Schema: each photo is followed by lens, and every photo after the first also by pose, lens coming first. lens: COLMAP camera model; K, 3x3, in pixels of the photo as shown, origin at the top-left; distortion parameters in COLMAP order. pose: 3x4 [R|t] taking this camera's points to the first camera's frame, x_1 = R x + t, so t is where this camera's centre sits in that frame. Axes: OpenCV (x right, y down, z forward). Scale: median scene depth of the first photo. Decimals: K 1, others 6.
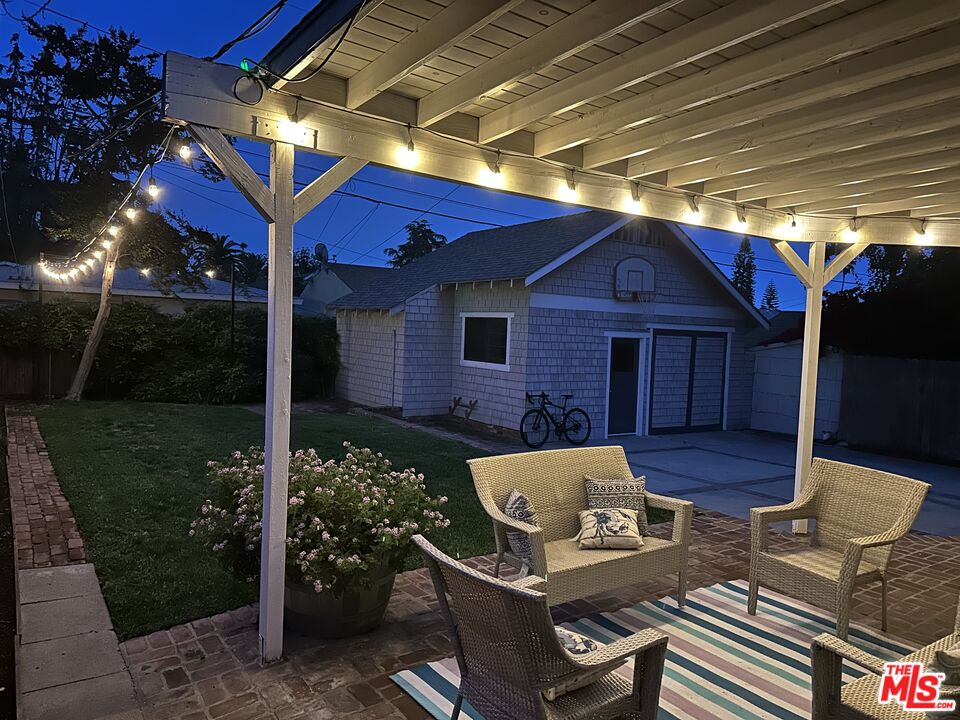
lens RADIAL K [[671.2, 0, 480.0], [0, 671.2, 360.0], [0, 0, 1]] dist [0.090481, -0.085632]
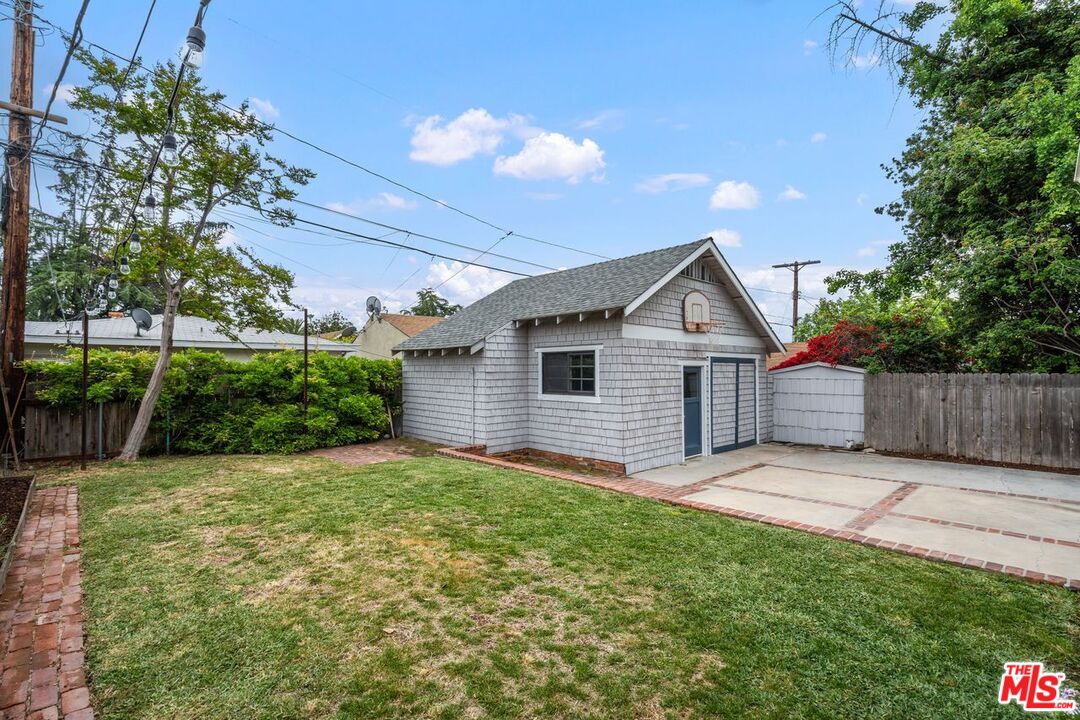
lens RADIAL K [[490.3, 0, 536.5], [0, 490.3, 363.4], [0, 0, 1]] dist [-0.001038, 0.000130]
pose [[0.987728, -0.041106, 0.150680, -0.144019], [0.049956, 0.997212, -0.055424, -0.005840], [-0.147982, 0.062271, 0.987028, 0.259493]]
